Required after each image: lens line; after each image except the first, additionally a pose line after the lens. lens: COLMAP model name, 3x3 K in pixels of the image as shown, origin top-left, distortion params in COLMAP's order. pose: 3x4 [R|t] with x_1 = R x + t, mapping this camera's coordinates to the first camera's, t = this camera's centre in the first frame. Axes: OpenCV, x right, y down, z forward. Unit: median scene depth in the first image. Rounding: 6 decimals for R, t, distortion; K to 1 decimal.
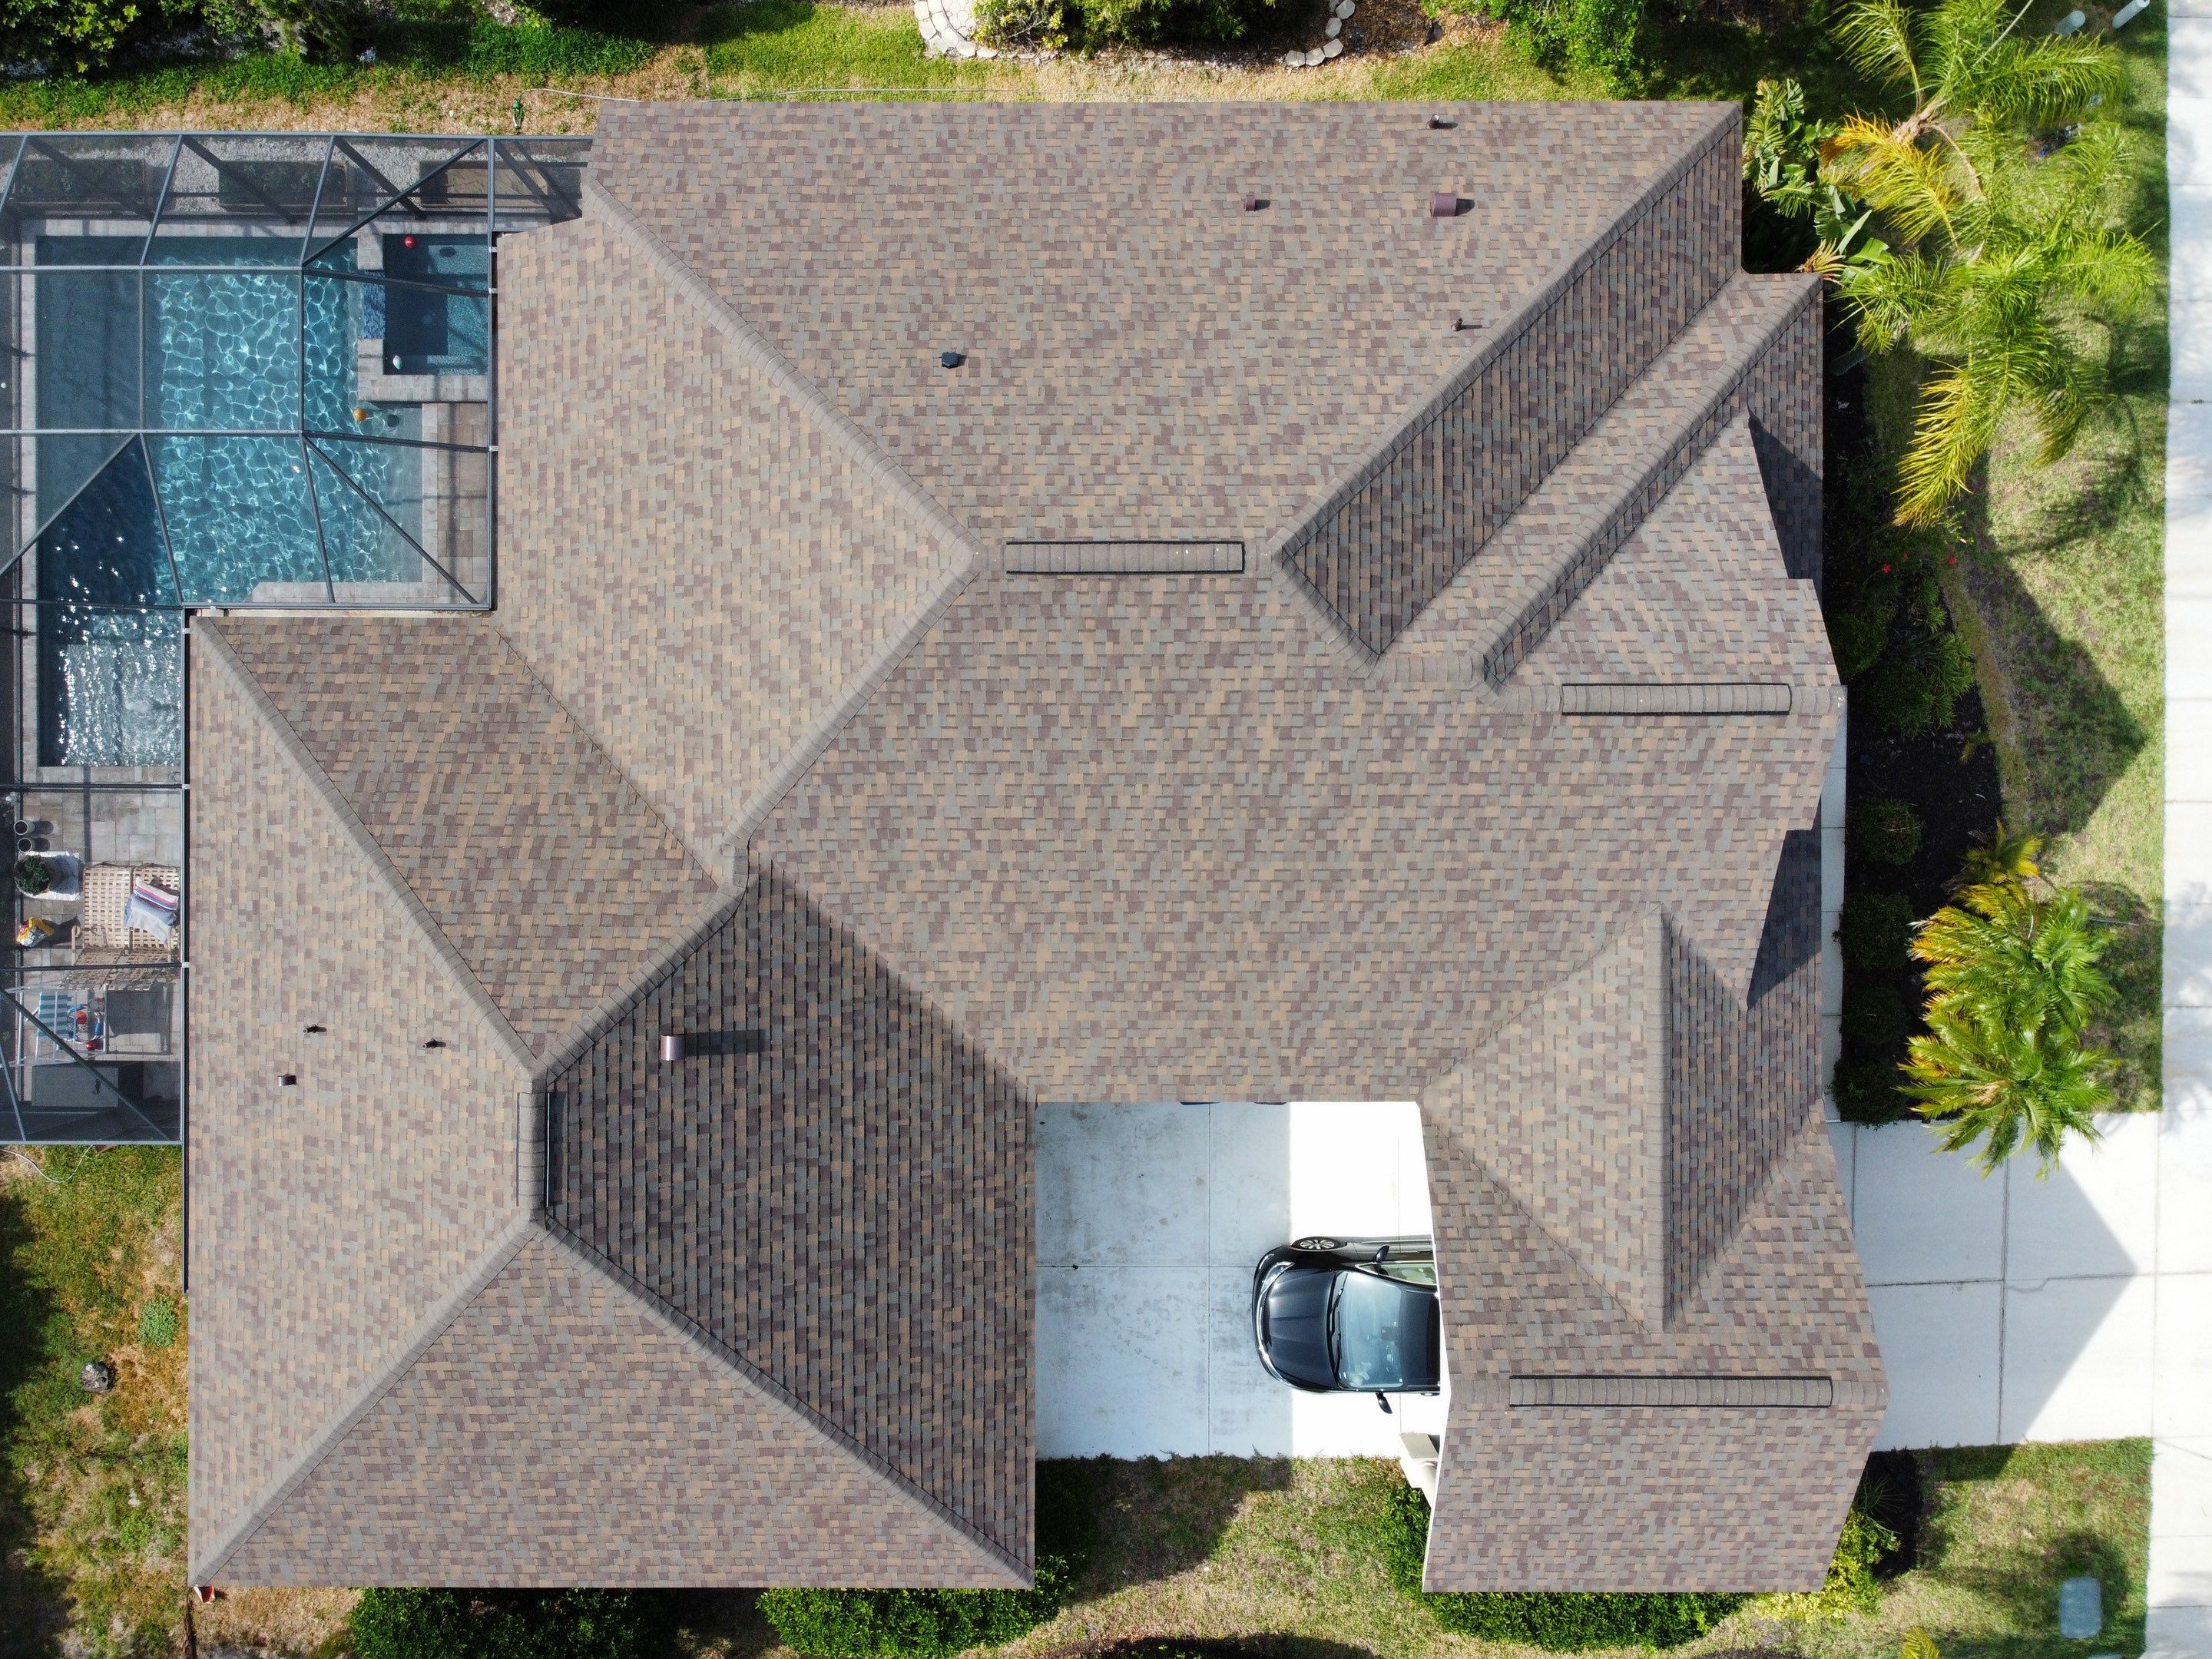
lens RADIAL K [[1672.3, 0, 1079.1], [0, 1672.3, 807.5], [0, 0, 1]] dist [0.003556, -0.010292]
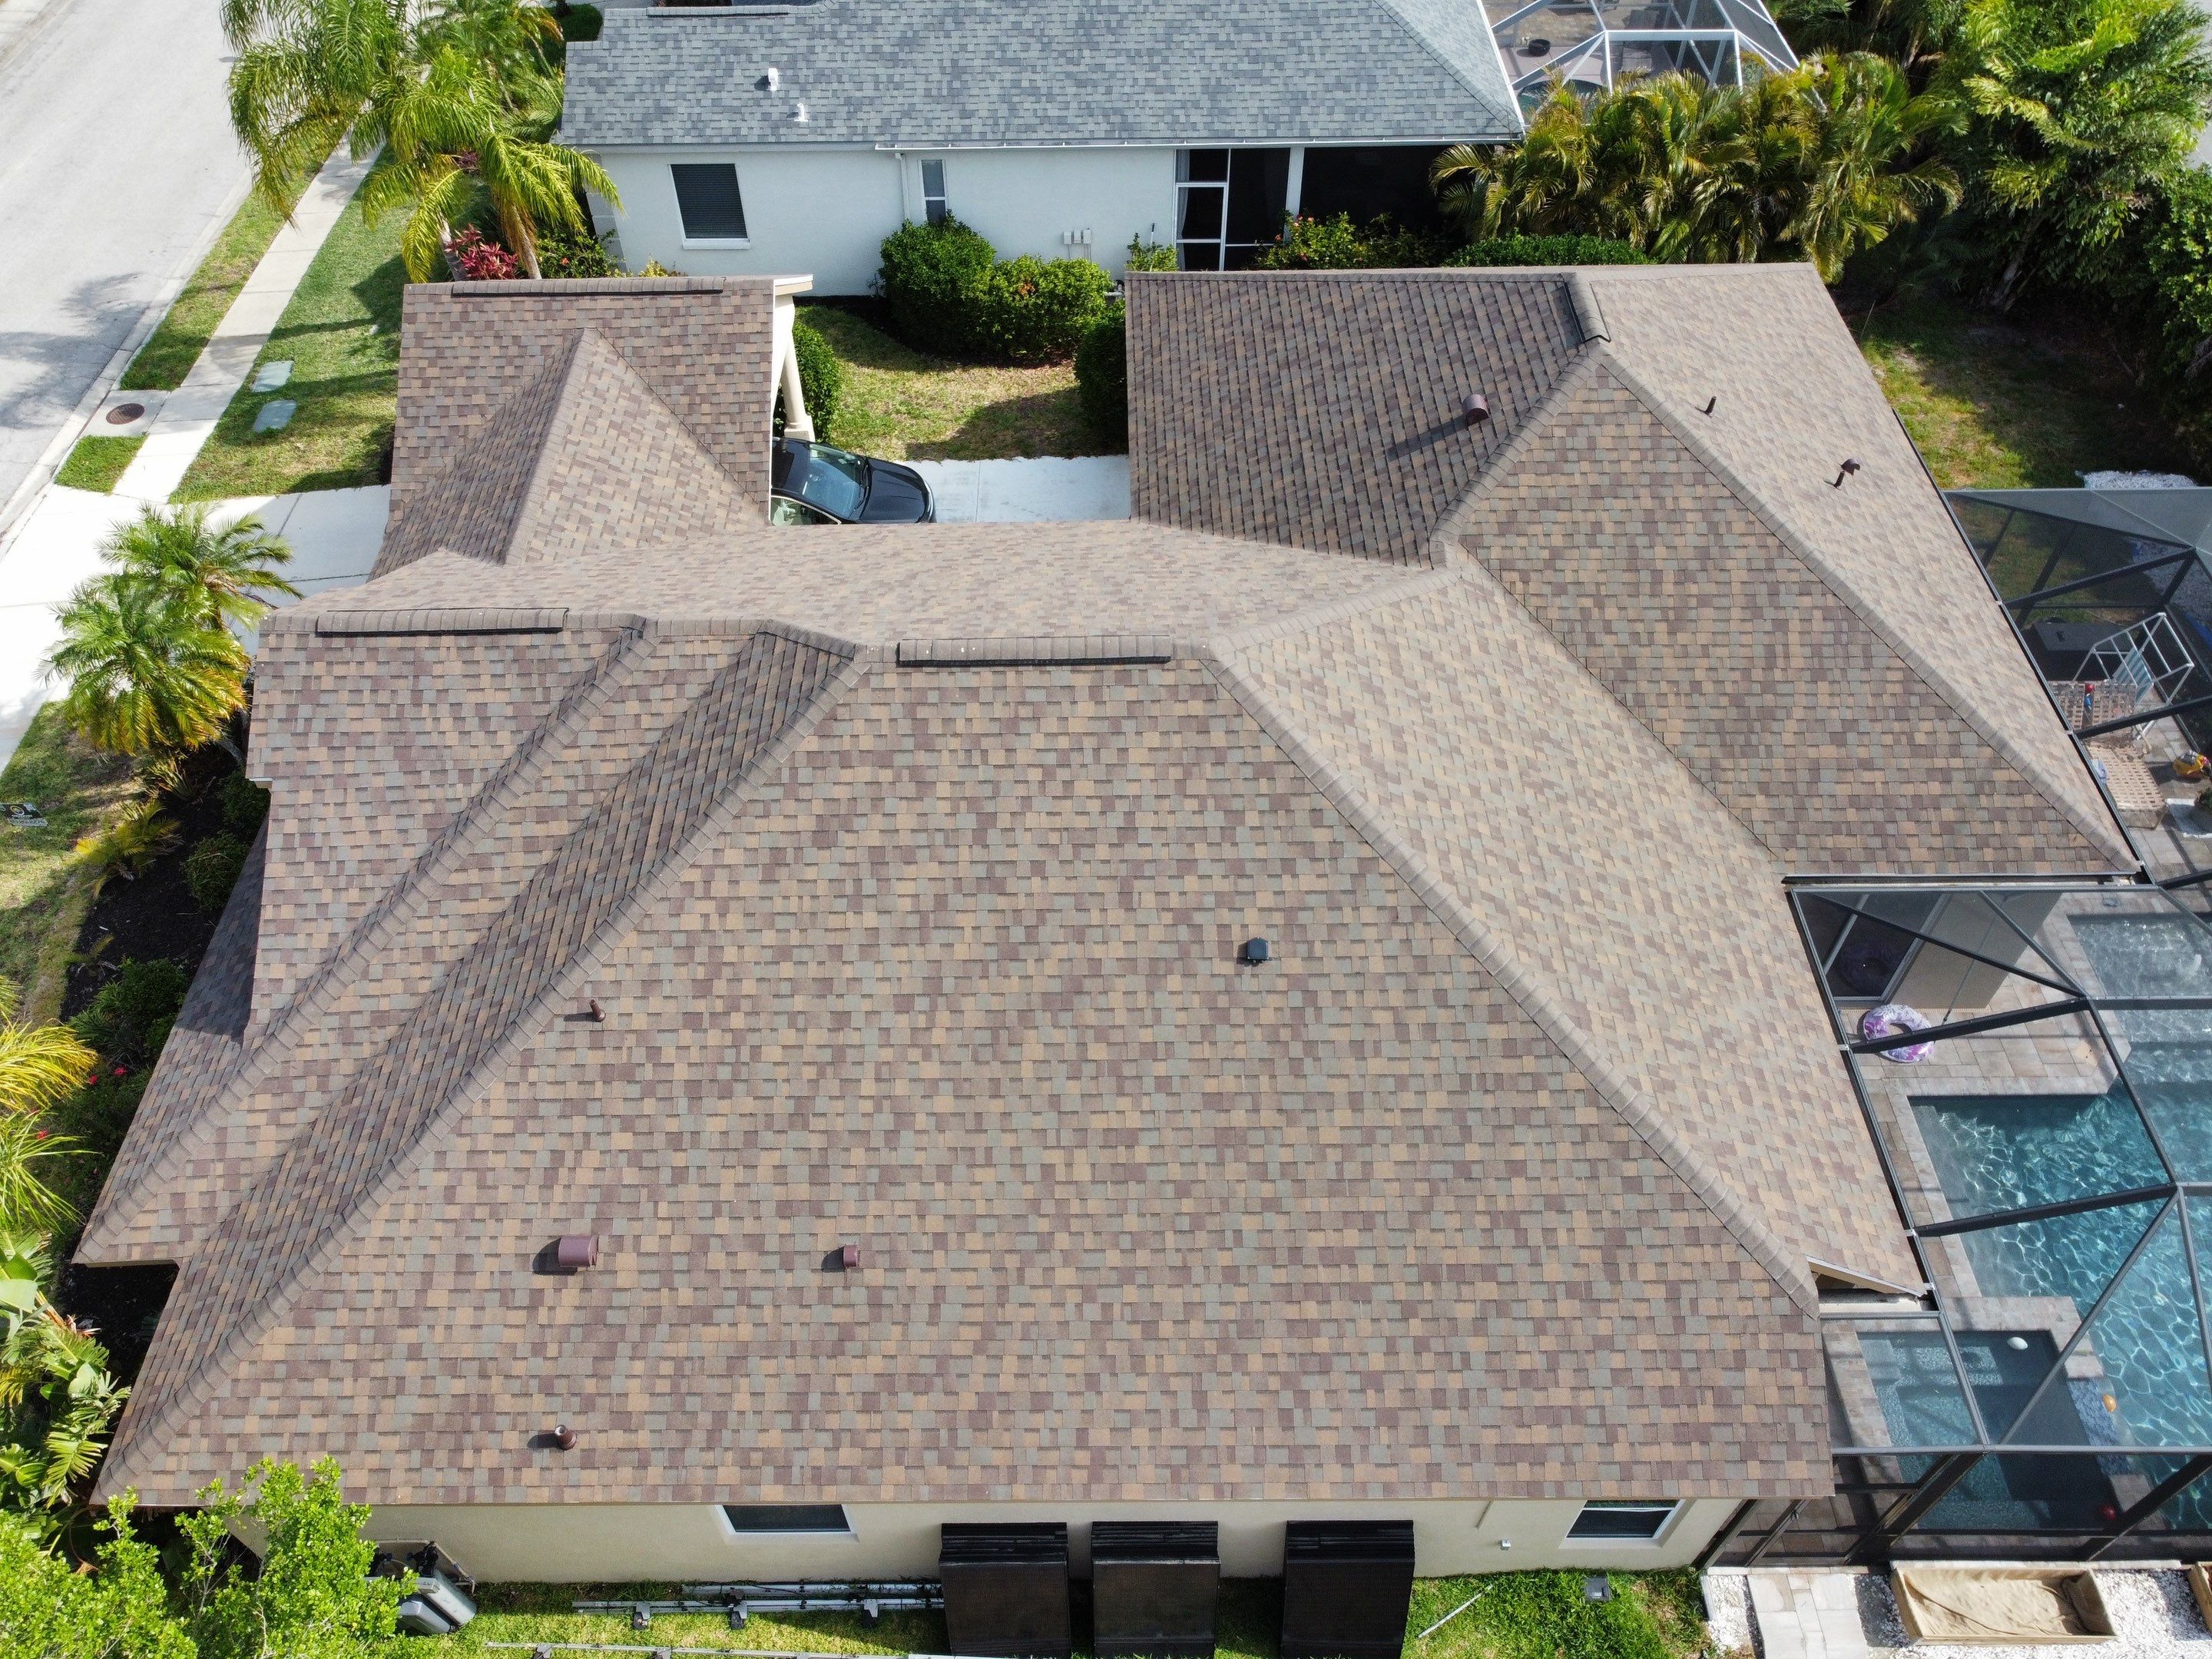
lens RADIAL K [[1672.3, 0, 1075.2], [0, 1672.3, 809.8], [0, 0, 1]] dist [0.003556, -0.010292]
pose [[-0.999773, 0.013263, 0.016703, -0.006156], [0.001210, -0.746590, 0.665283, -0.695688], [0.021294, 0.665152, 0.746404, 0.357226]]
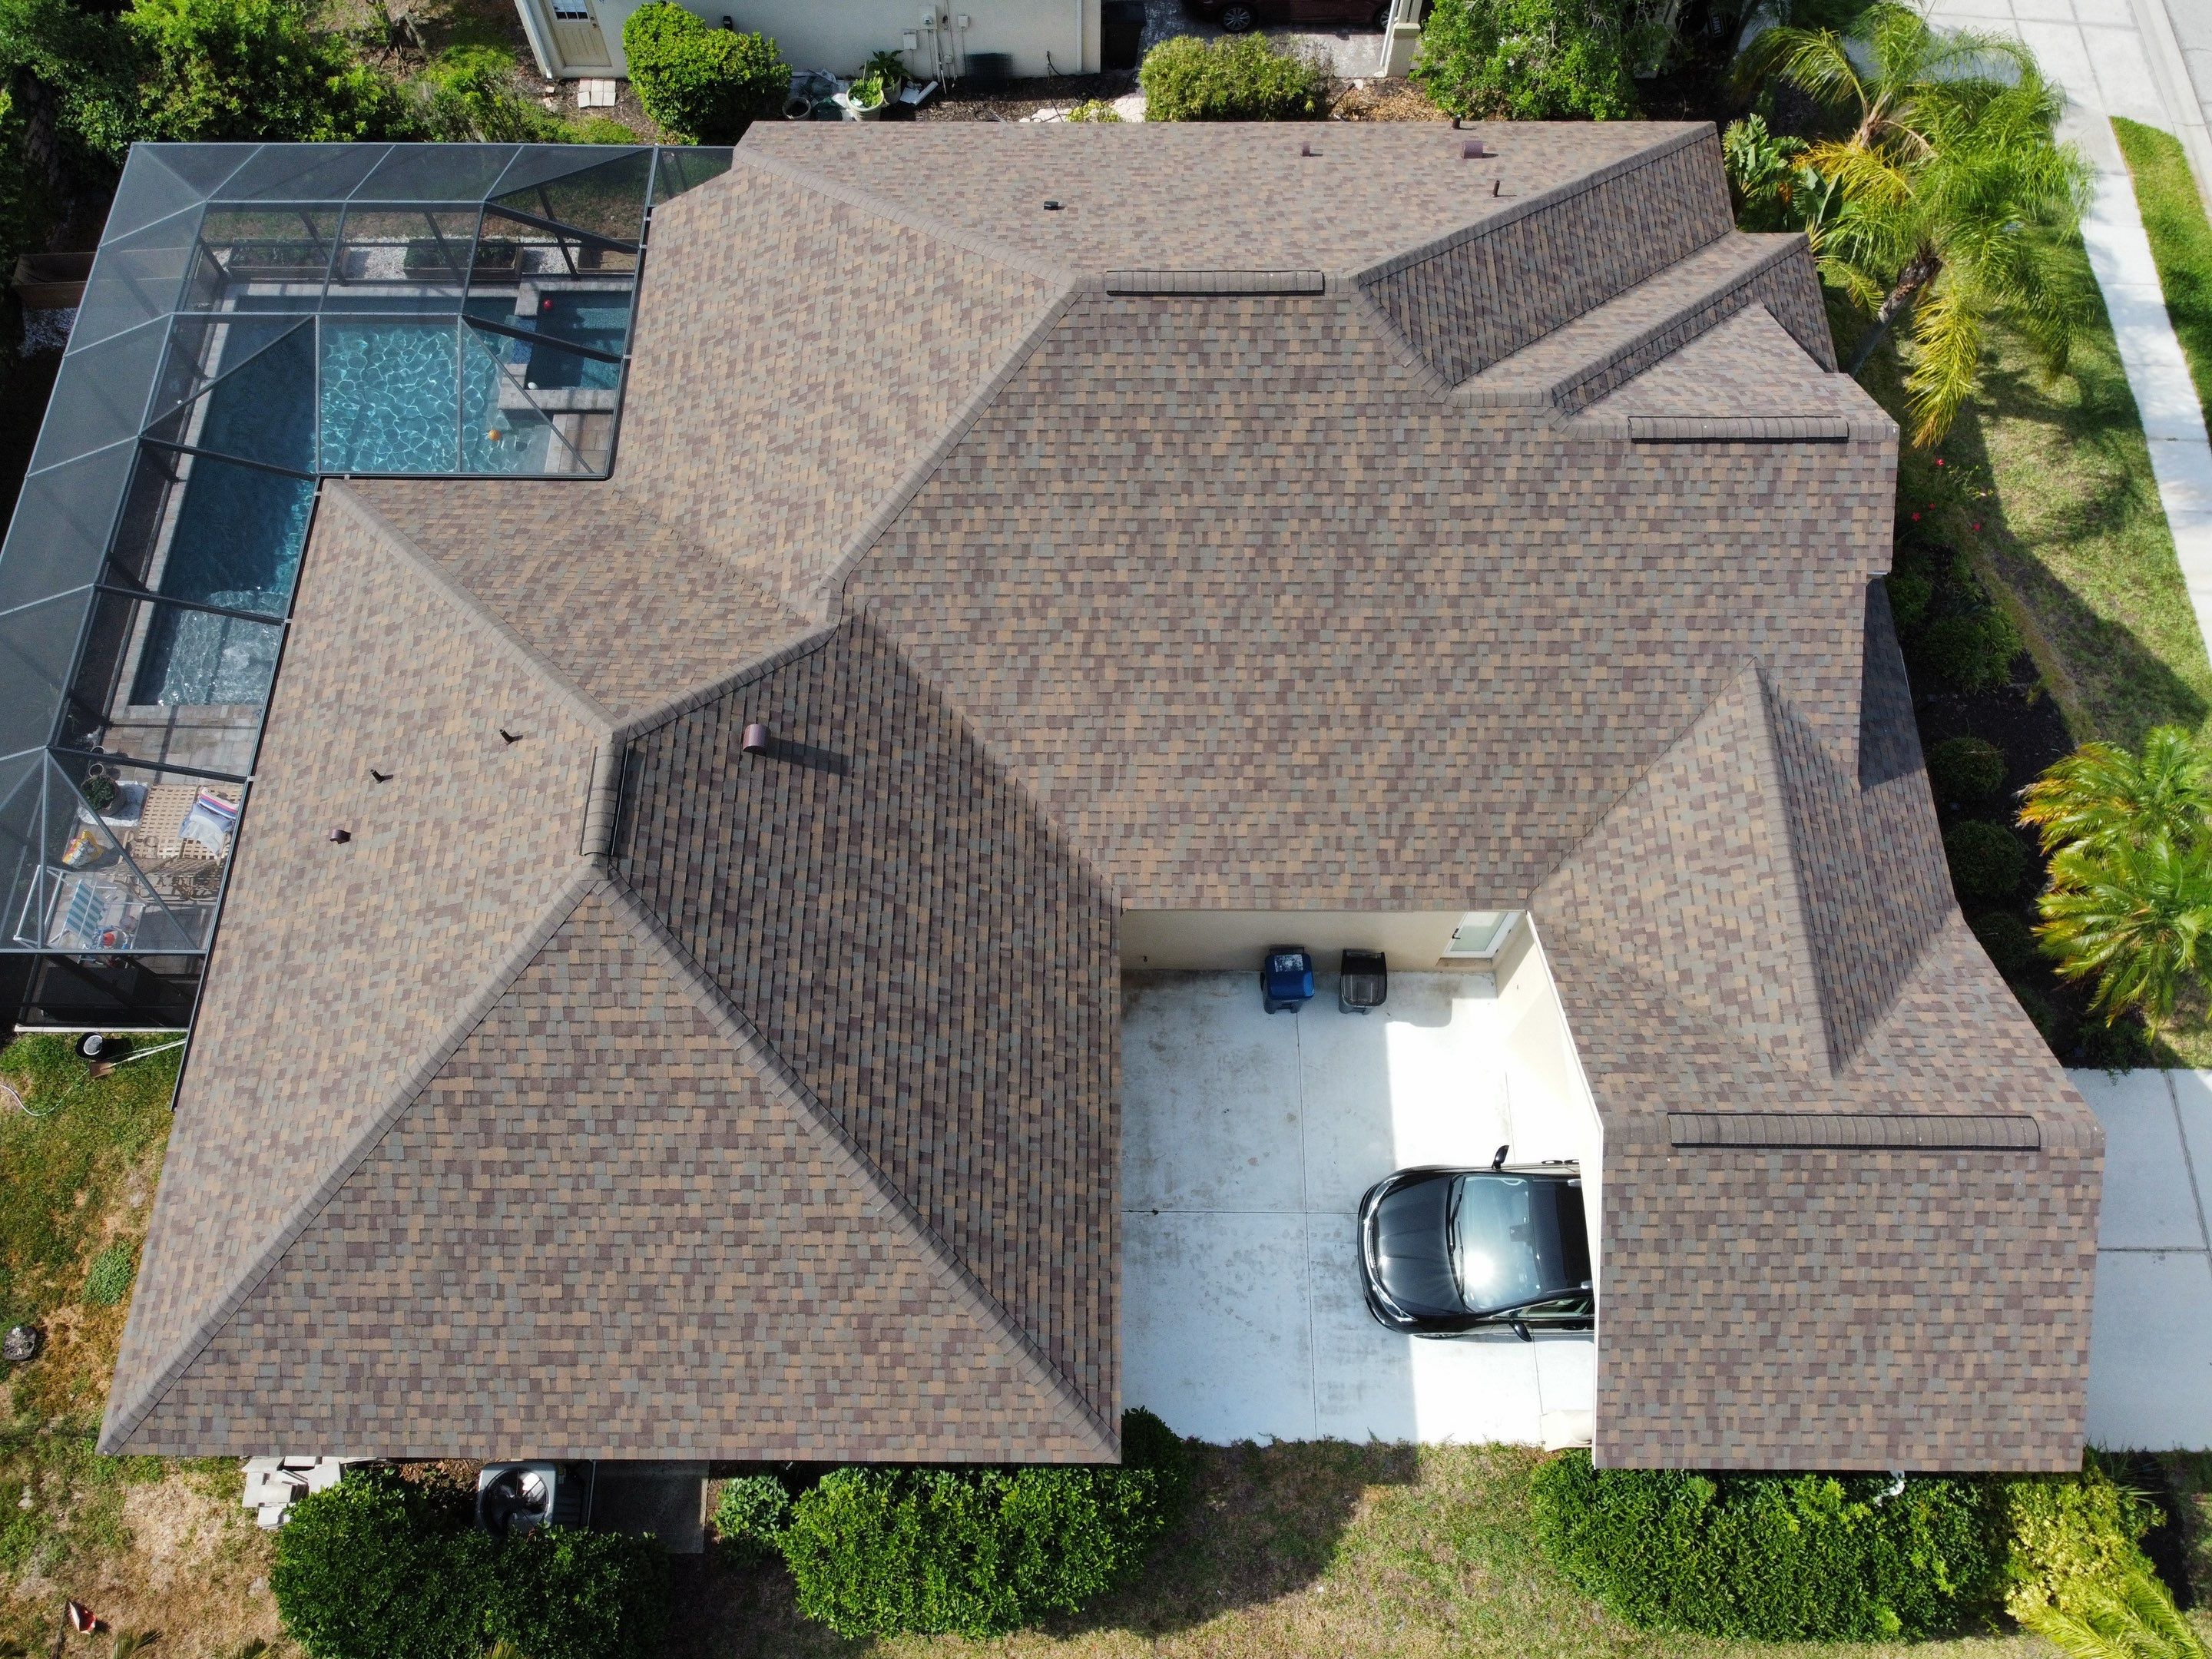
lens RADIAL K [[1672.3, 0, 1079.5], [0, 1672.3, 806.1], [0, 0, 1]] dist [0.003556, -0.010292]
pose [[0.999961, 0.005283, -0.007021, -0.045486], [-0.007705, 0.911318, -0.411630, 0.541258], [0.004223, 0.411669, 0.911324, 0.125038]]
